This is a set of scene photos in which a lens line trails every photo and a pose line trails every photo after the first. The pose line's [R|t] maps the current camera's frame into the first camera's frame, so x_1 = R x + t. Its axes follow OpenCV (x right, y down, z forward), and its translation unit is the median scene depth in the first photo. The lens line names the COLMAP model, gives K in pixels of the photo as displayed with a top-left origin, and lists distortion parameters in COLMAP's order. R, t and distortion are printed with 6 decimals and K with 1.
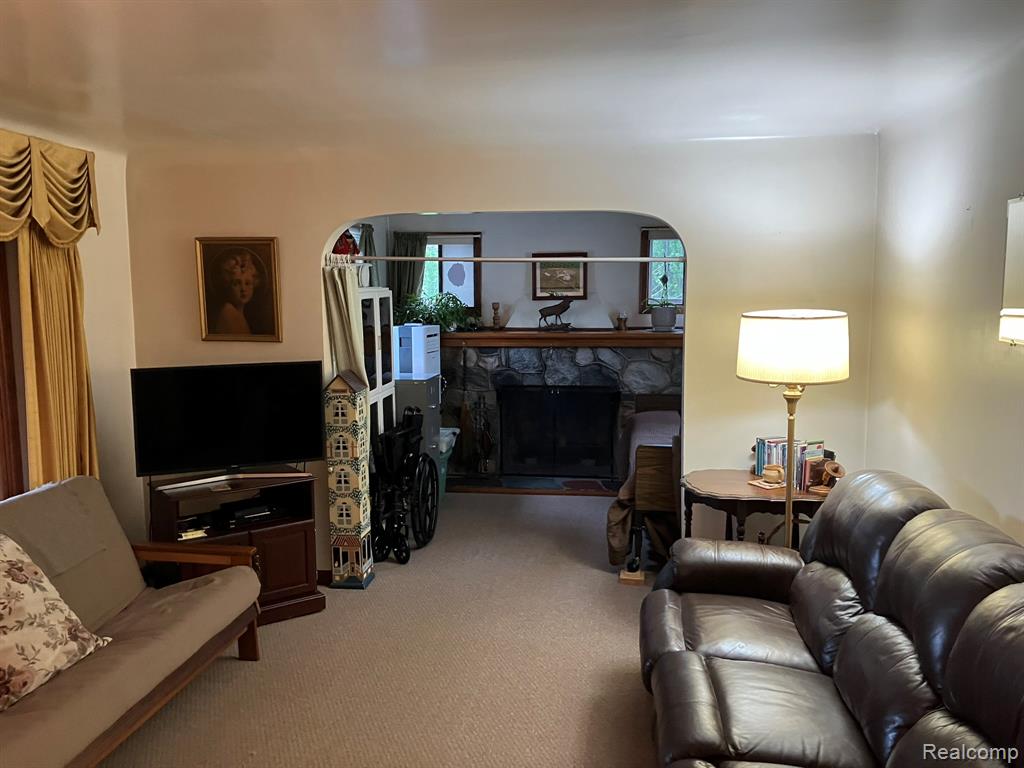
lens RADIAL K [[853.5, 0, 512.2], [0, 853.5, 383.6], [0, 0, 1]] dist [0.039442, -0.043233]
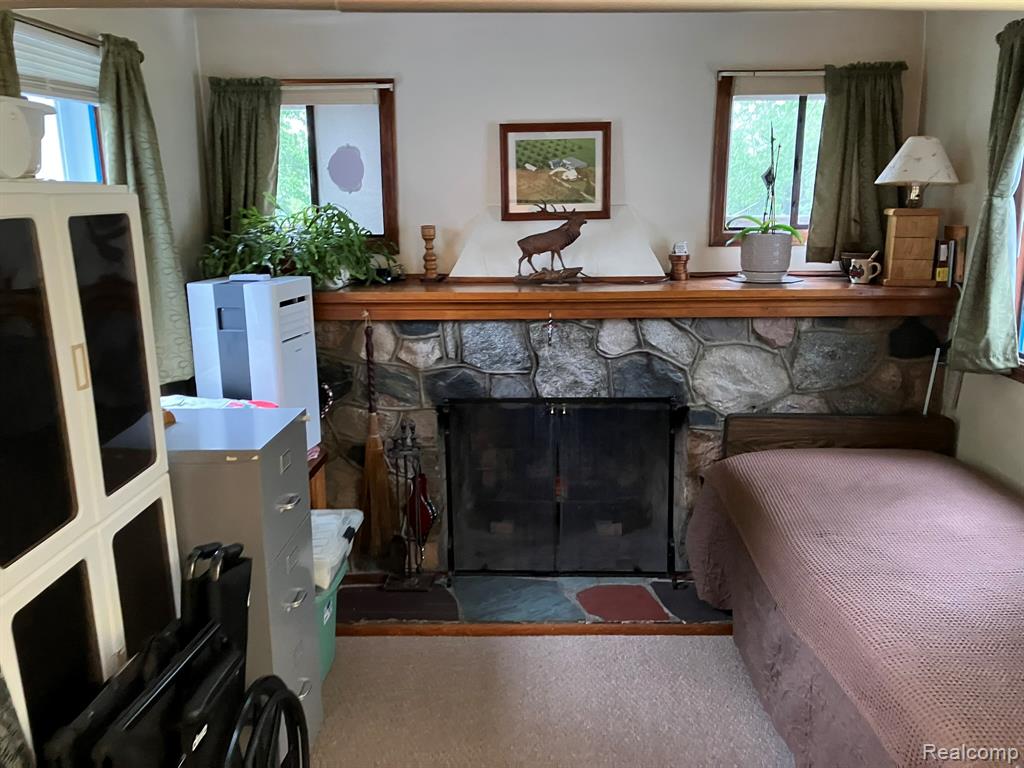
lens RADIAL K [[853.5, 0, 530.3], [0, 853.5, 396.7], [0, 0, 1]] dist [0.039442, -0.043233]
pose [[0.992082, -0.029766, 0.122010, -0.024971], [0.015884, 0.993444, 0.113209, -0.053413], [-0.124580, -0.110375, 0.986051, 0.509967]]
